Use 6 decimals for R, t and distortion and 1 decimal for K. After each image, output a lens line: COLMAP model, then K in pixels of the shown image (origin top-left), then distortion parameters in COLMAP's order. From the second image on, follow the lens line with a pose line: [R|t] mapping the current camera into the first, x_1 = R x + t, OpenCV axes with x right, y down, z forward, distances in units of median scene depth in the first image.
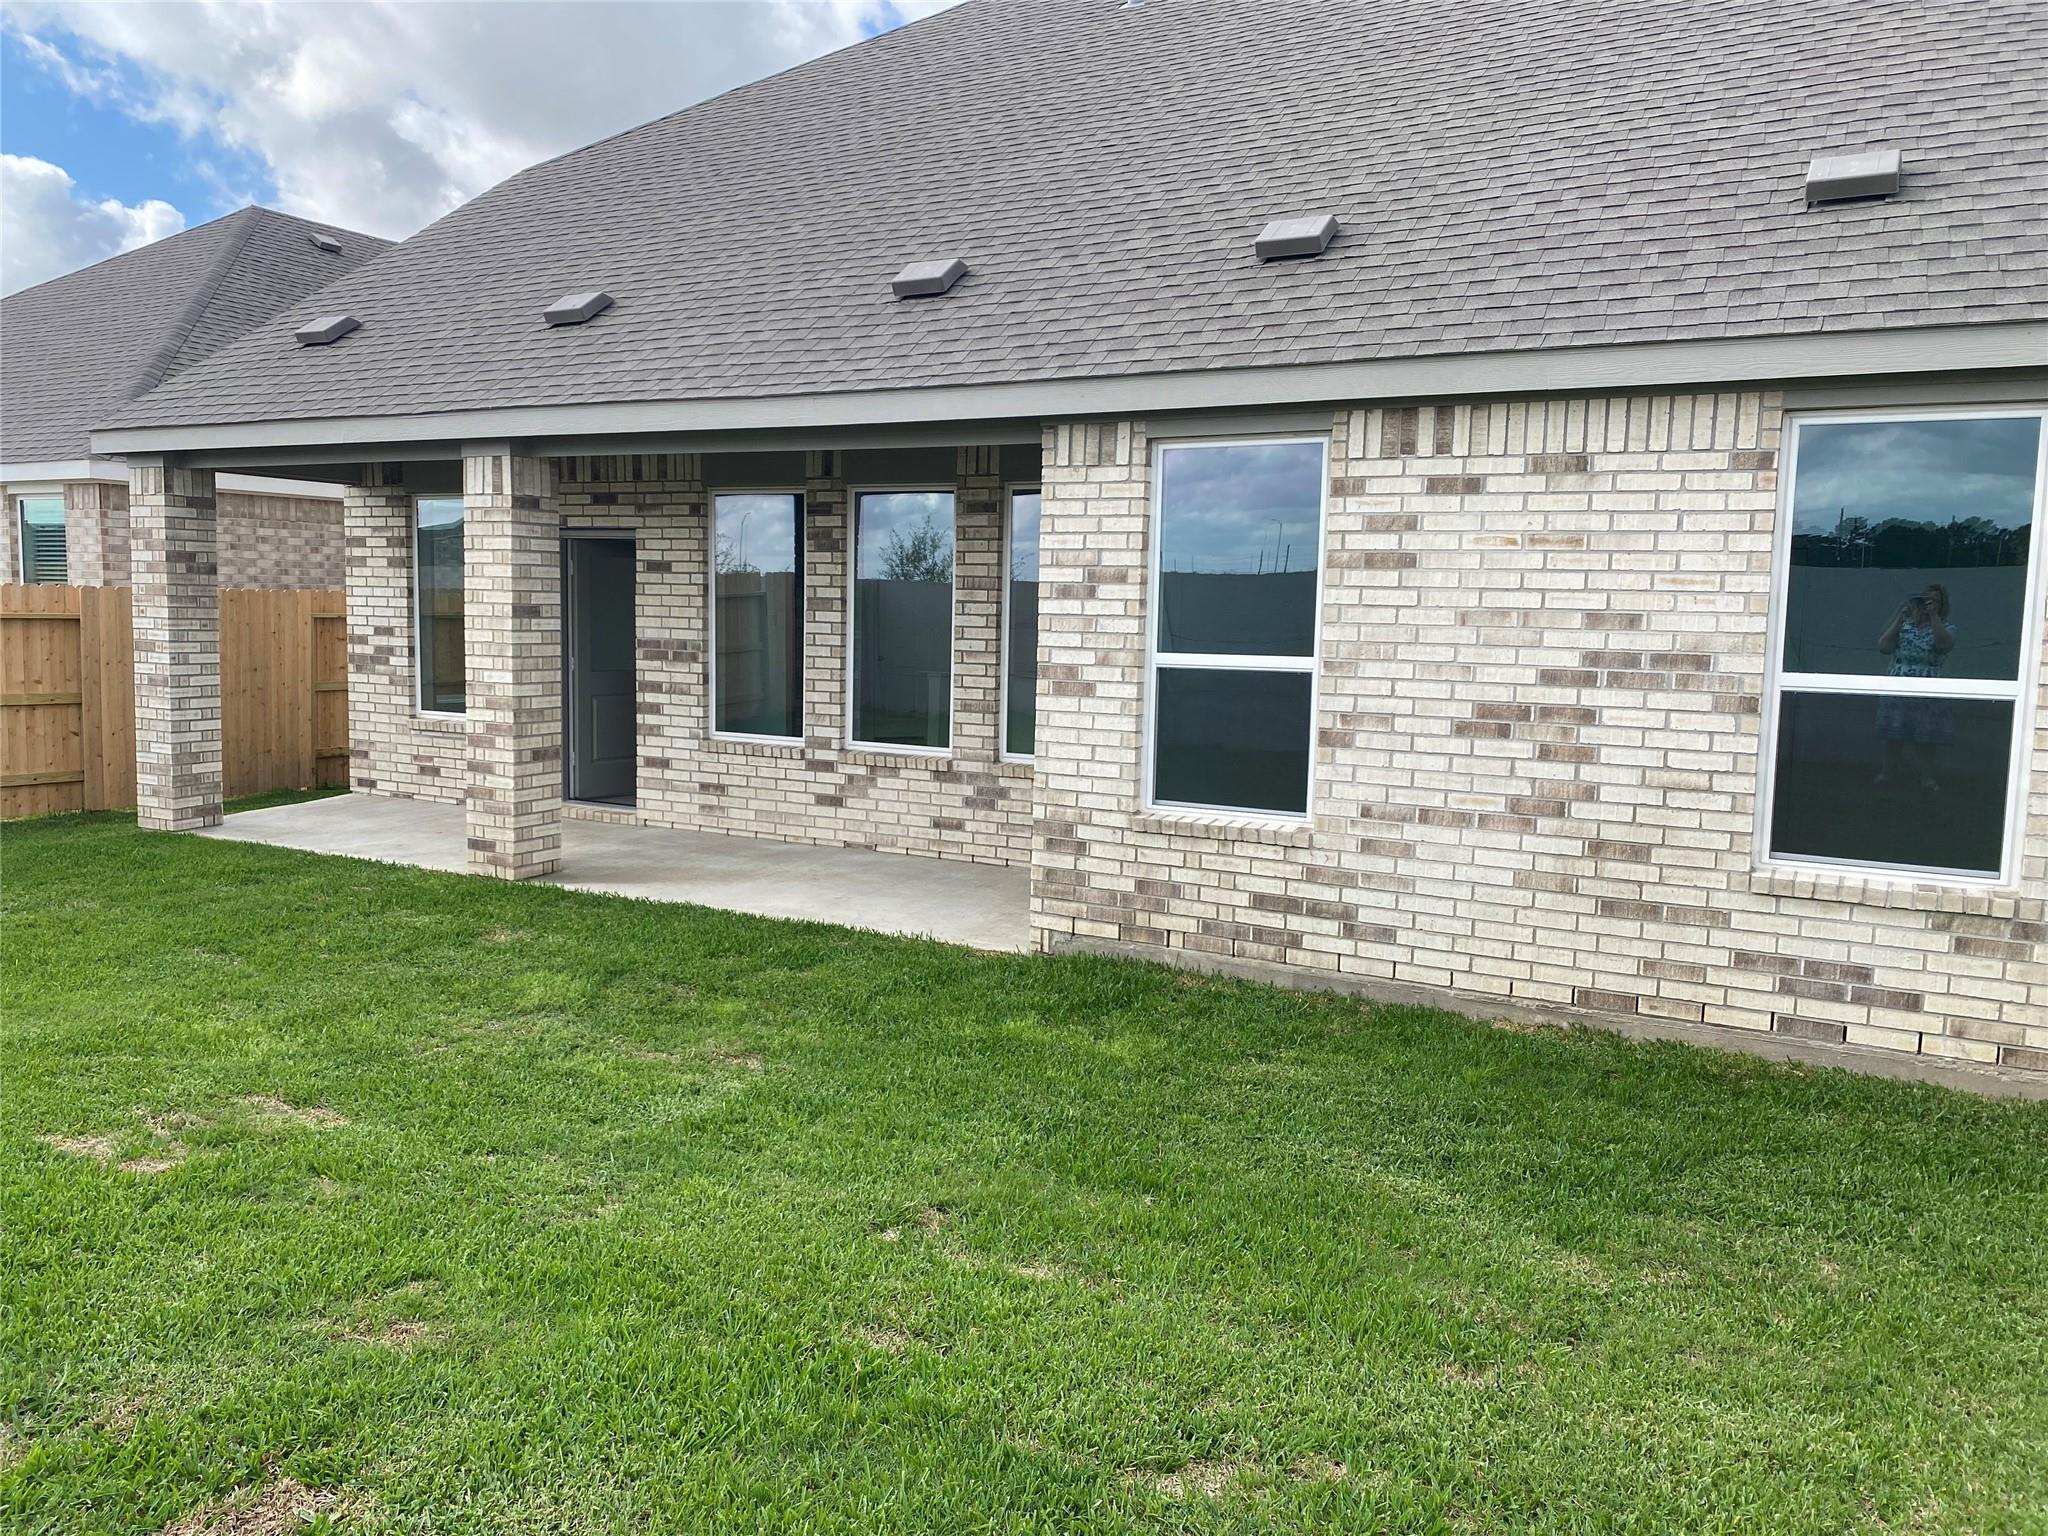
lens RADIAL K [[1549.5, 0, 1022.5], [0, 1549.5, 764.3], [0, 0, 1]] dist [0.043600, -0.025371]
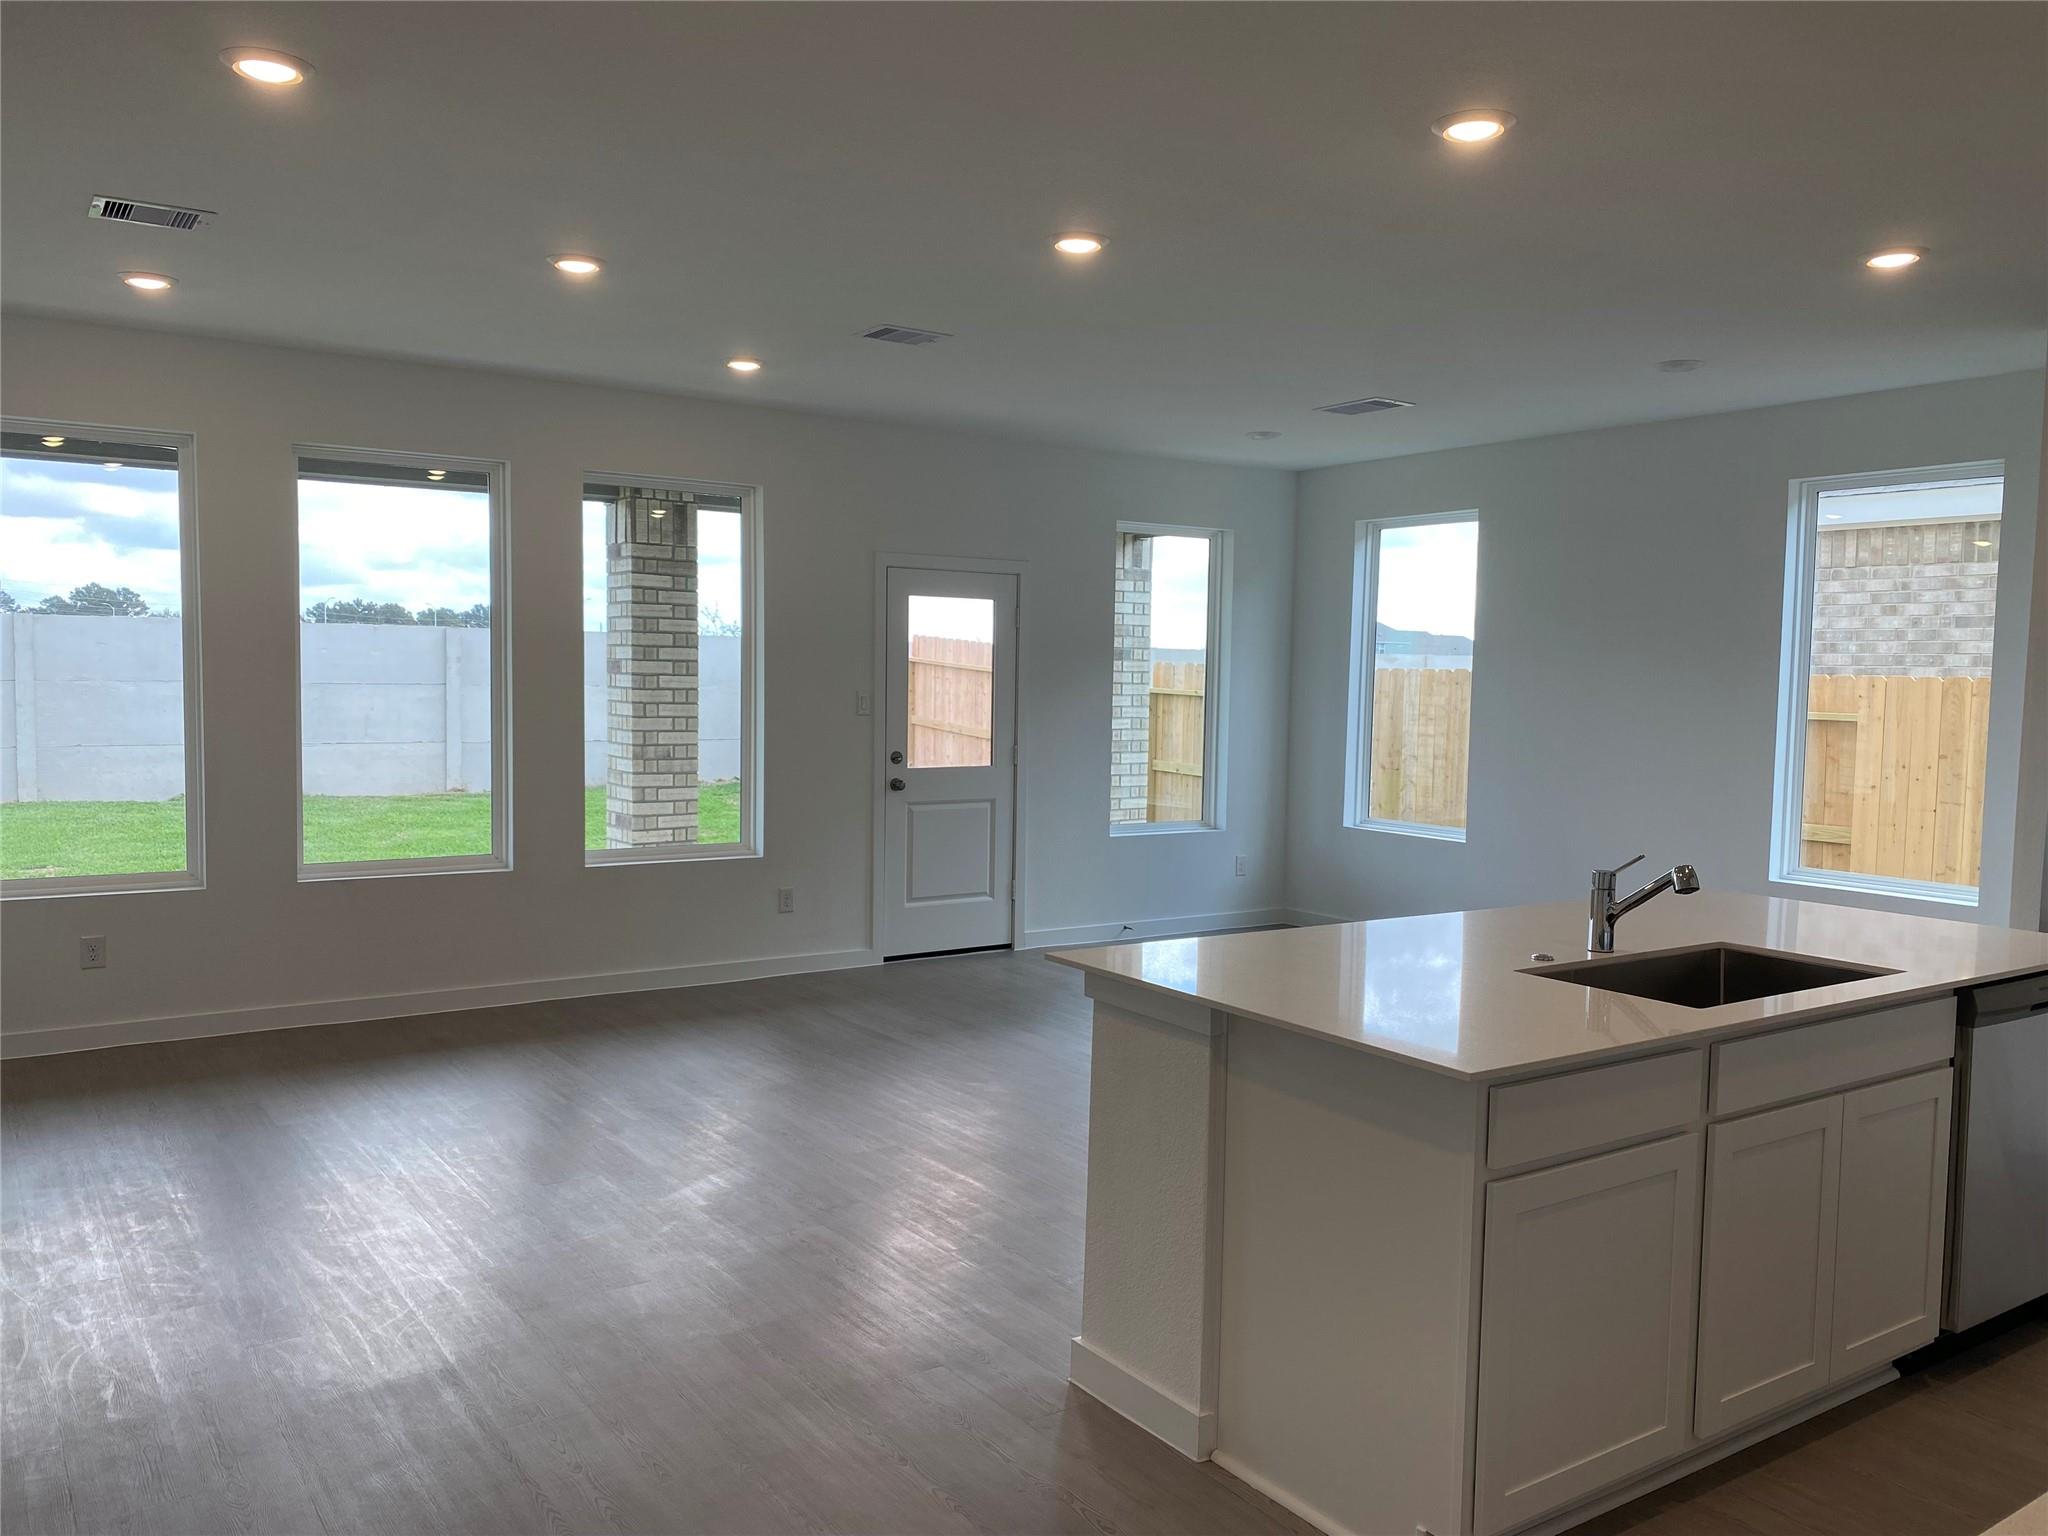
lens RADIAL K [[1549.5, 0, 1022.1], [0, 1549.5, 769.4], [0, 0, 1]] dist [0.043600, -0.025371]
pose [[-0.438073, 0.031604, -0.898383, 0.243934], [-0.121590, 0.988115, 0.094051, -0.092959], [0.890678, 0.150435, -0.429024, 0.977034]]
